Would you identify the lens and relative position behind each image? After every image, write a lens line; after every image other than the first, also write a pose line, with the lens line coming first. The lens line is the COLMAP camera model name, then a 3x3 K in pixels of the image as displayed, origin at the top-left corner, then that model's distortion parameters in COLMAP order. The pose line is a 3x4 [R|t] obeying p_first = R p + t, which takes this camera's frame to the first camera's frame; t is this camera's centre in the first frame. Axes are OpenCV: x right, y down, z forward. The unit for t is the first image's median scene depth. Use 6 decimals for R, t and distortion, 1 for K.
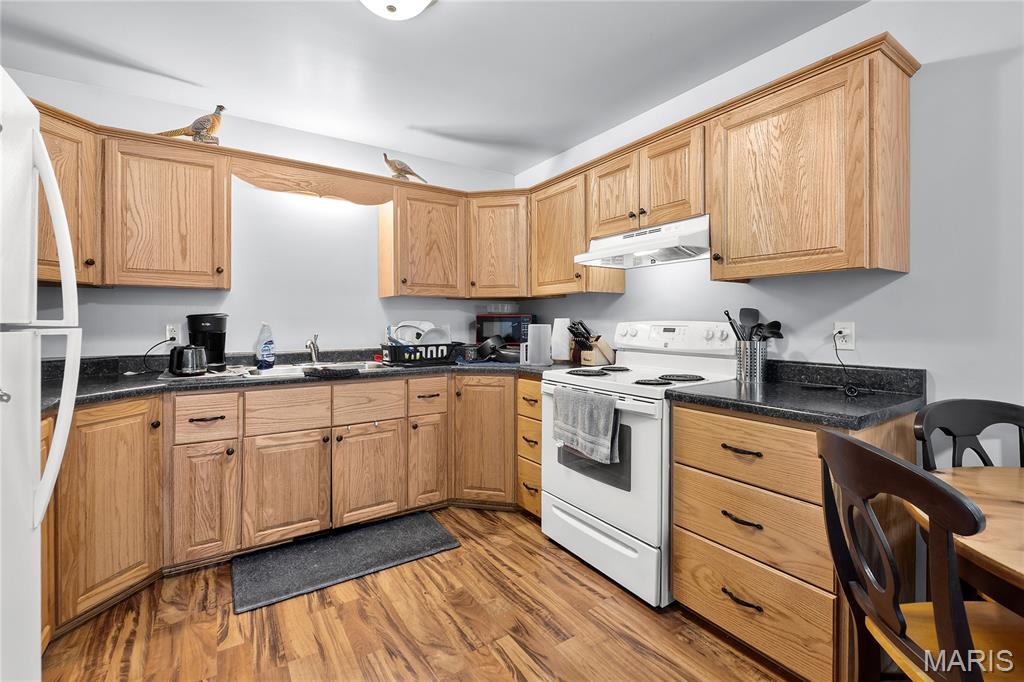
lens RADIAL K [[451.6, 0, 512.2], [0, 451.6, 323.0], [0, 0, 1]] dist [-0.001159, 0.000073]
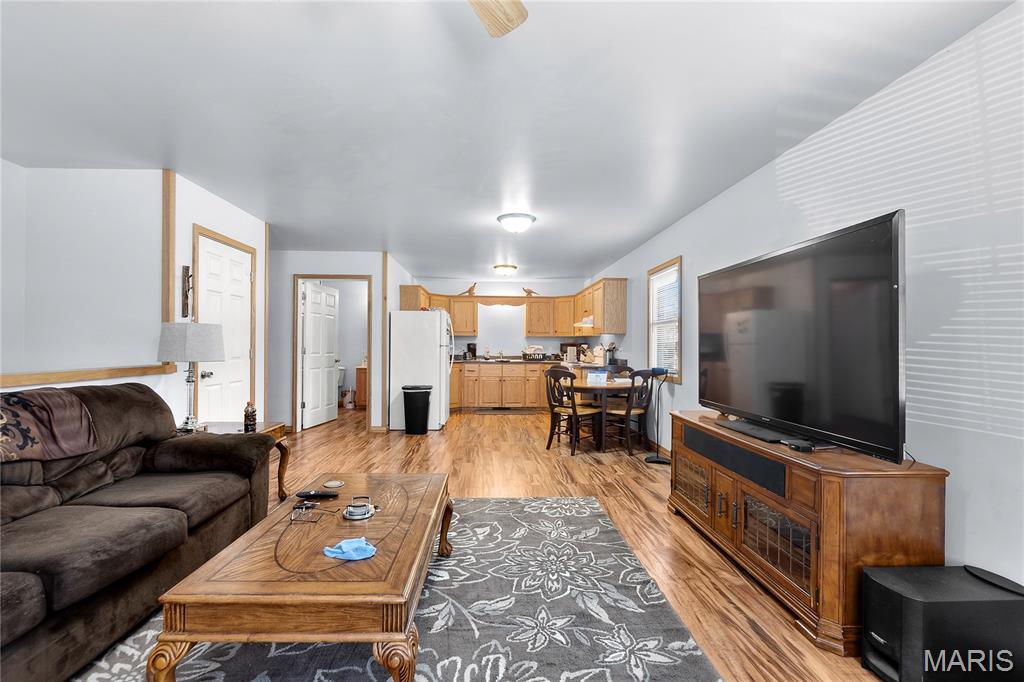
lens RADIAL K [[451.6, 0, 512.4], [0, 451.6, 343.5], [0, 0, 1]] dist [-0.001159, 0.000073]
pose [[0.876265, 0.004197, -0.481812, 1.167030], [-0.005943, 0.999980, -0.002098, -0.011922], [0.481794, 0.004702, 0.876272, -1.737344]]
